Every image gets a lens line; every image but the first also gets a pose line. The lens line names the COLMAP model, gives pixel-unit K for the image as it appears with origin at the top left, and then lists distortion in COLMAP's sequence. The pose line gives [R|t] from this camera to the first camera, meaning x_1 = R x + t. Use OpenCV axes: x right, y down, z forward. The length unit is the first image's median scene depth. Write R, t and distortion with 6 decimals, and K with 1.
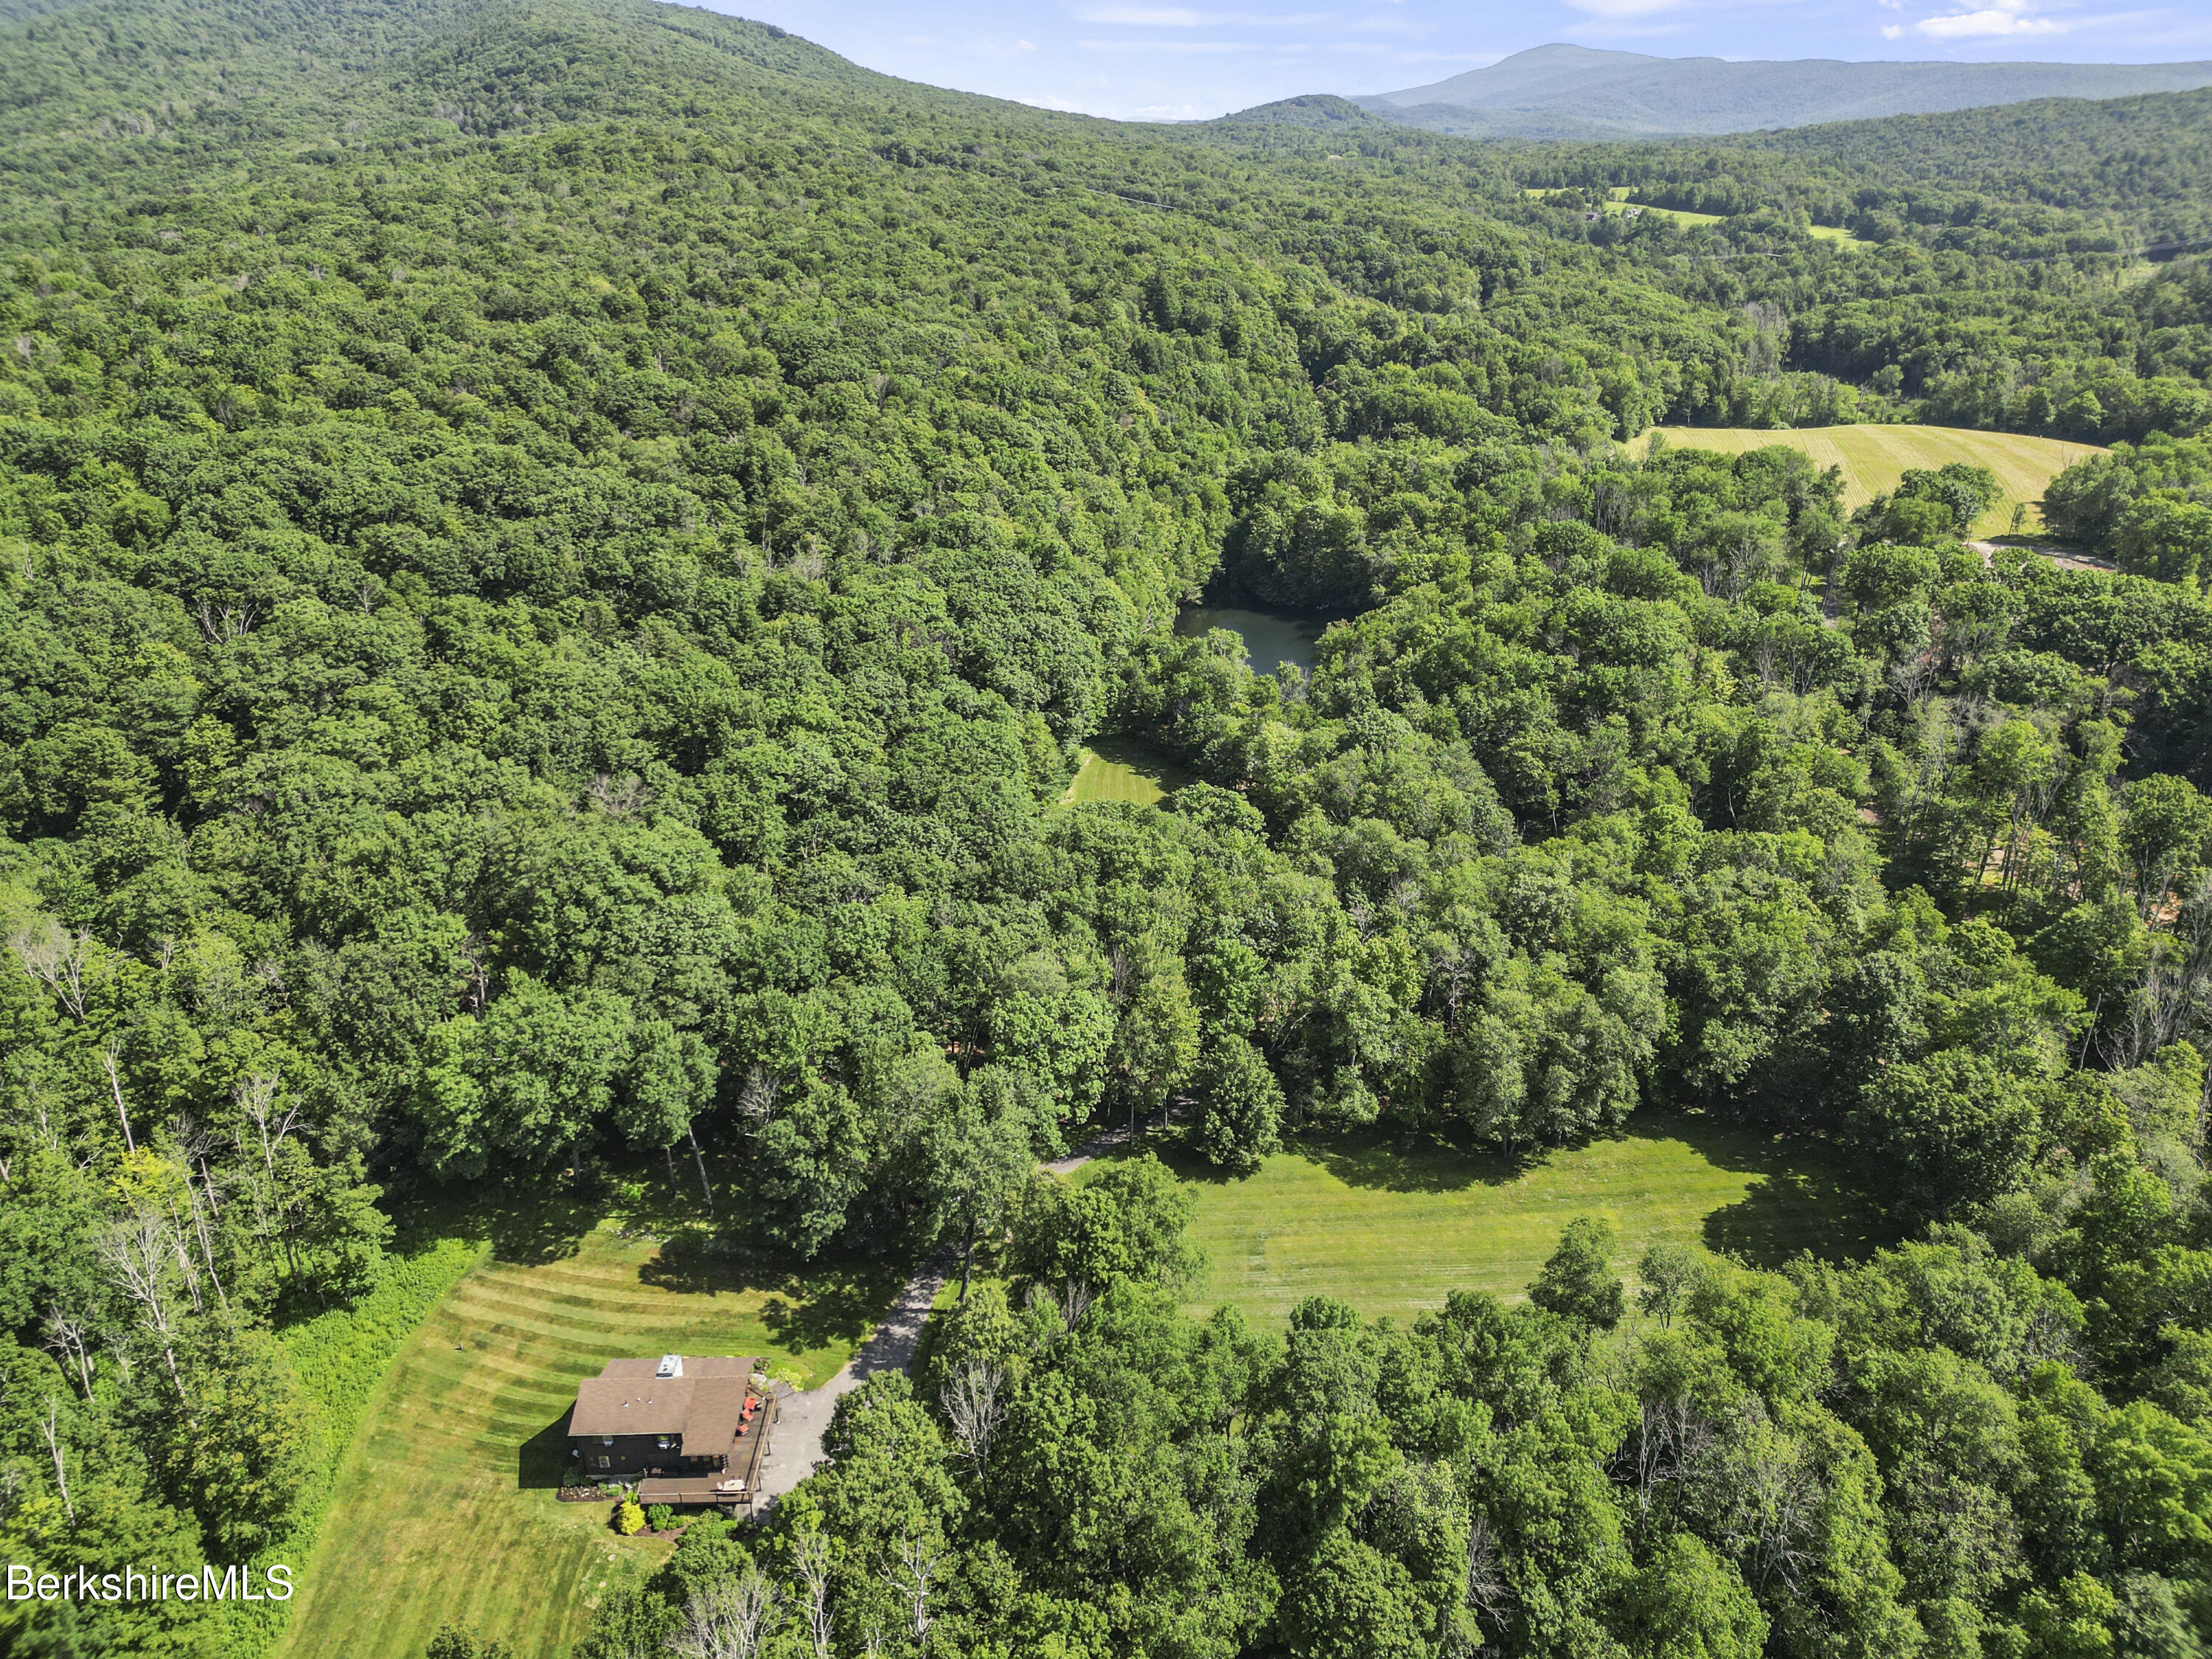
lens RADIAL K [[1587.7, 0, 1095.1], [0, 1587.7, 816.5], [0, 0, 1]] dist [0.055218, -0.030882]
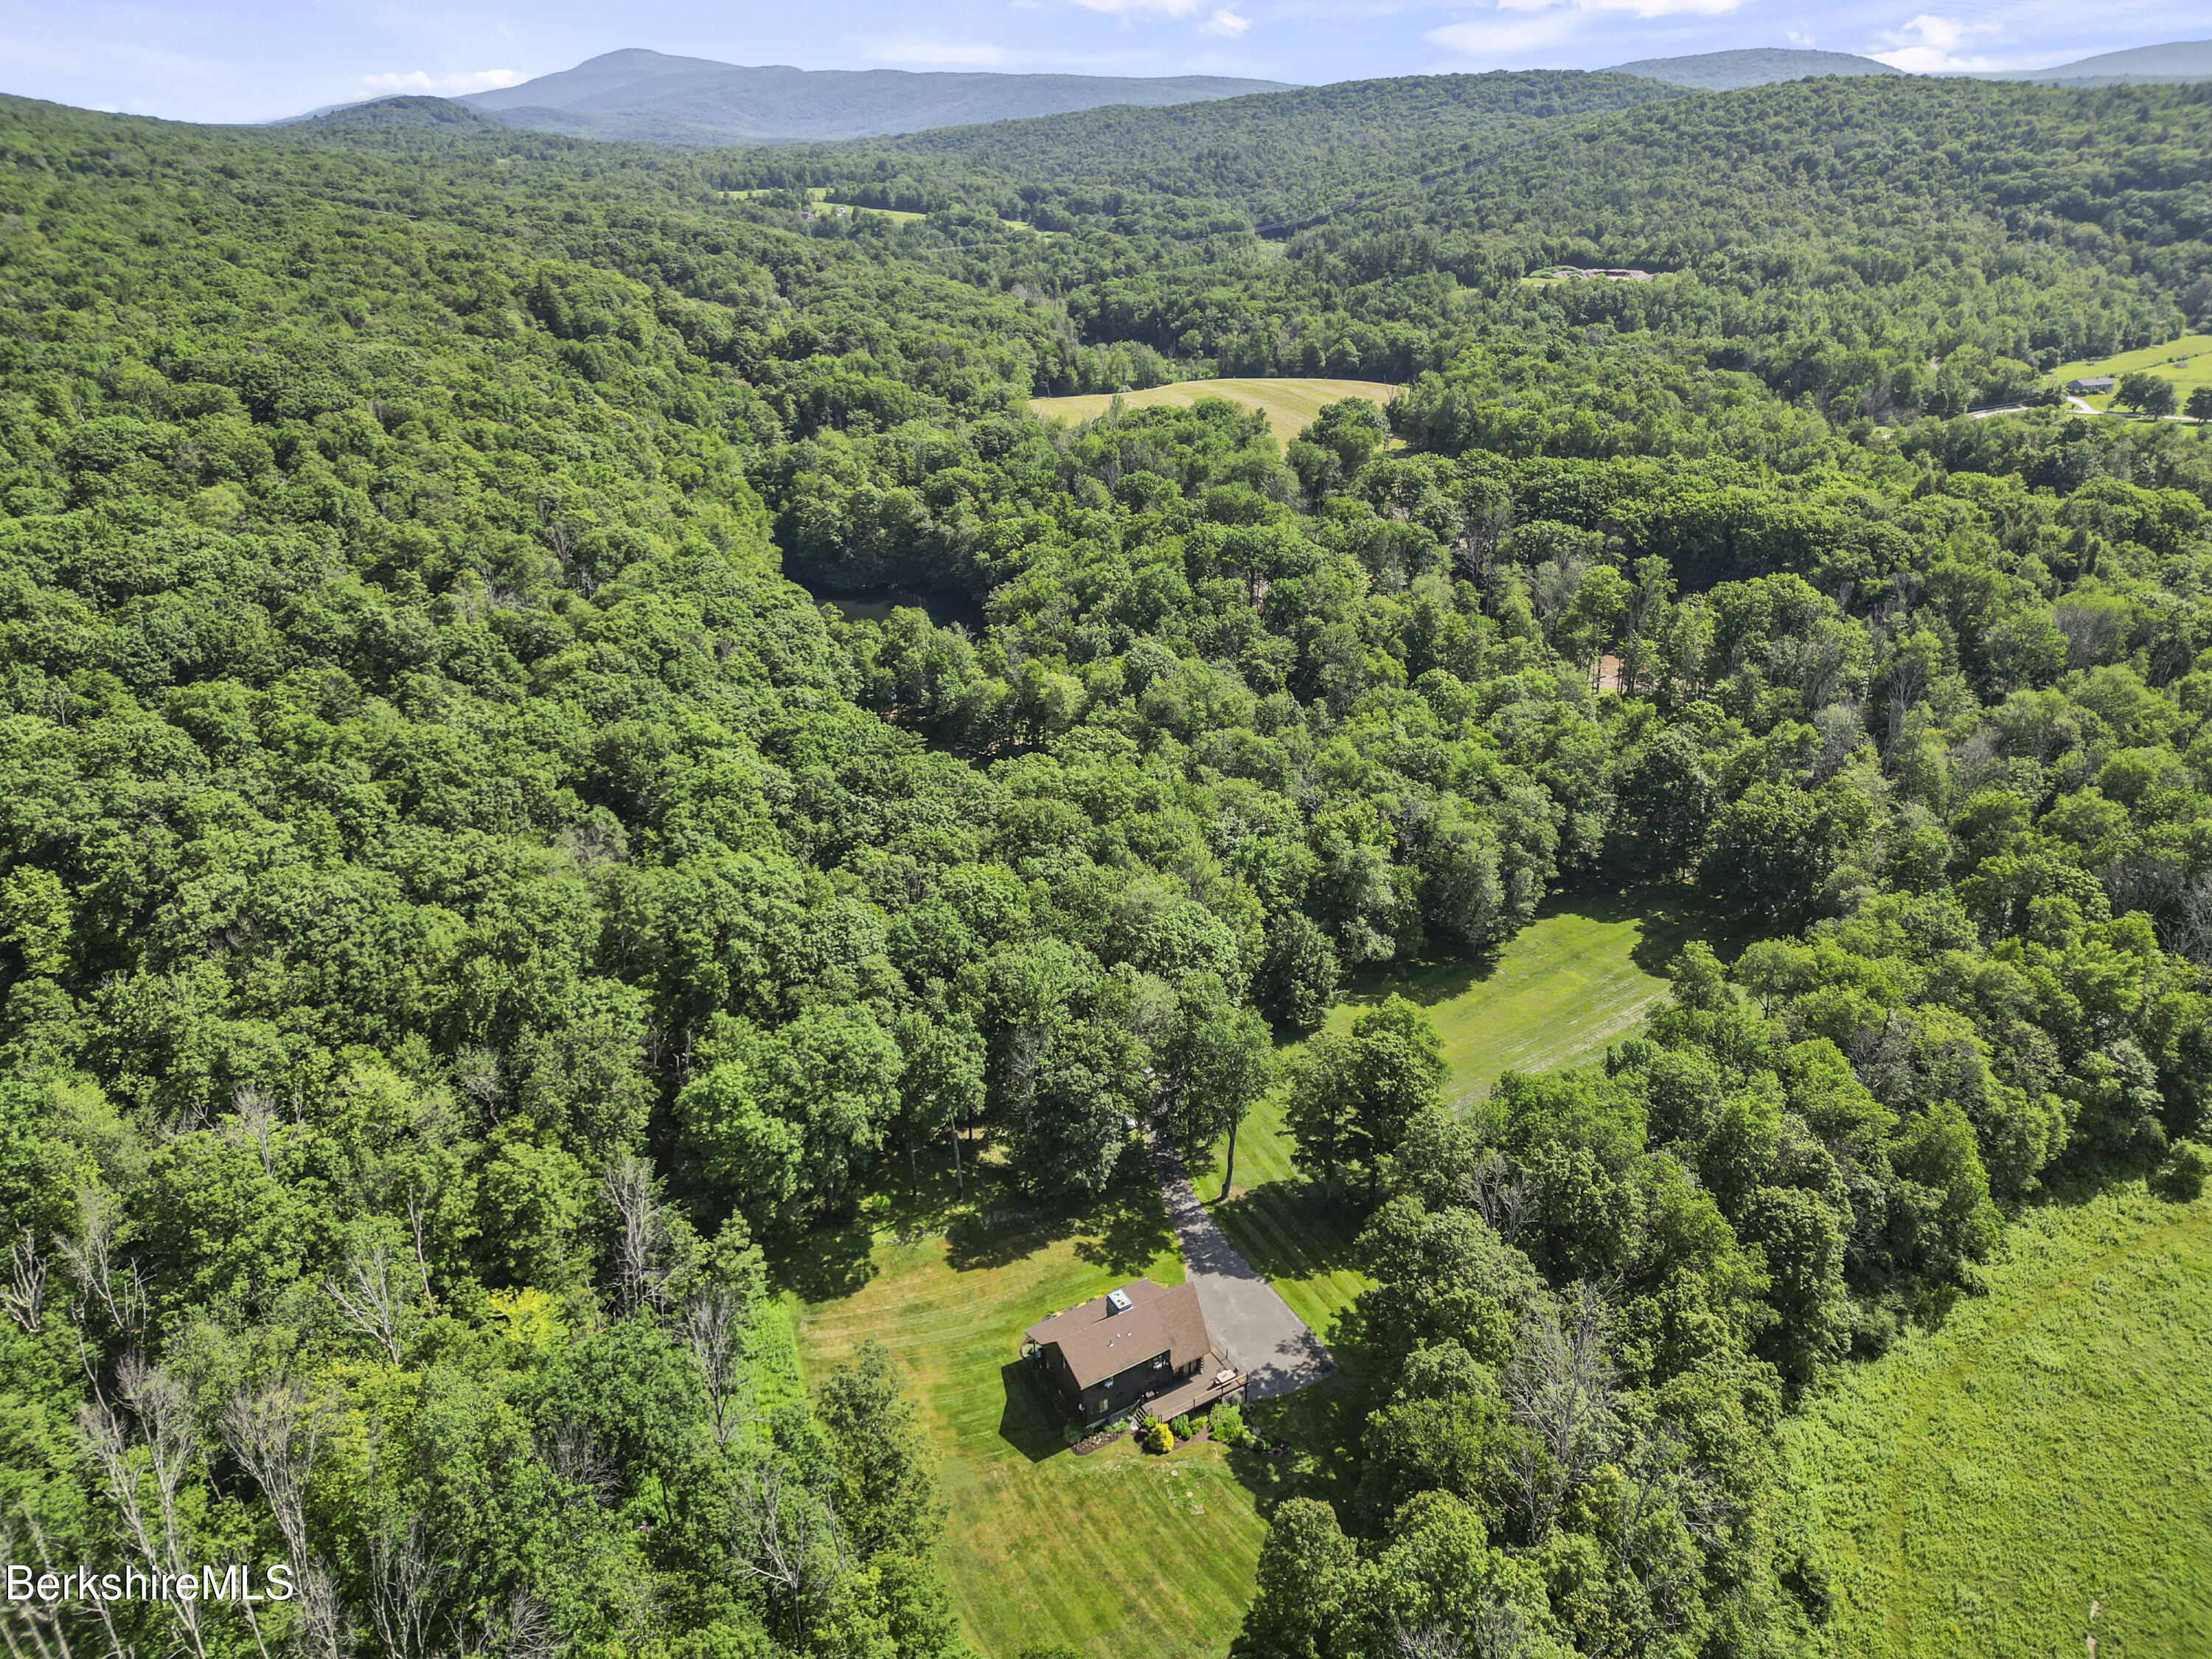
lens RADIAL K [[1587.7, 0, 1112.6], [0, 1587.7, 842.3], [0, 0, 1]] dist [0.055218, -0.030882]
pose [[0.856417, -0.220861, 0.466658, -0.264018], [0.216418, 0.974207, 0.063900, -0.005219], [-0.468735, 0.046268, 0.882126, 0.029293]]
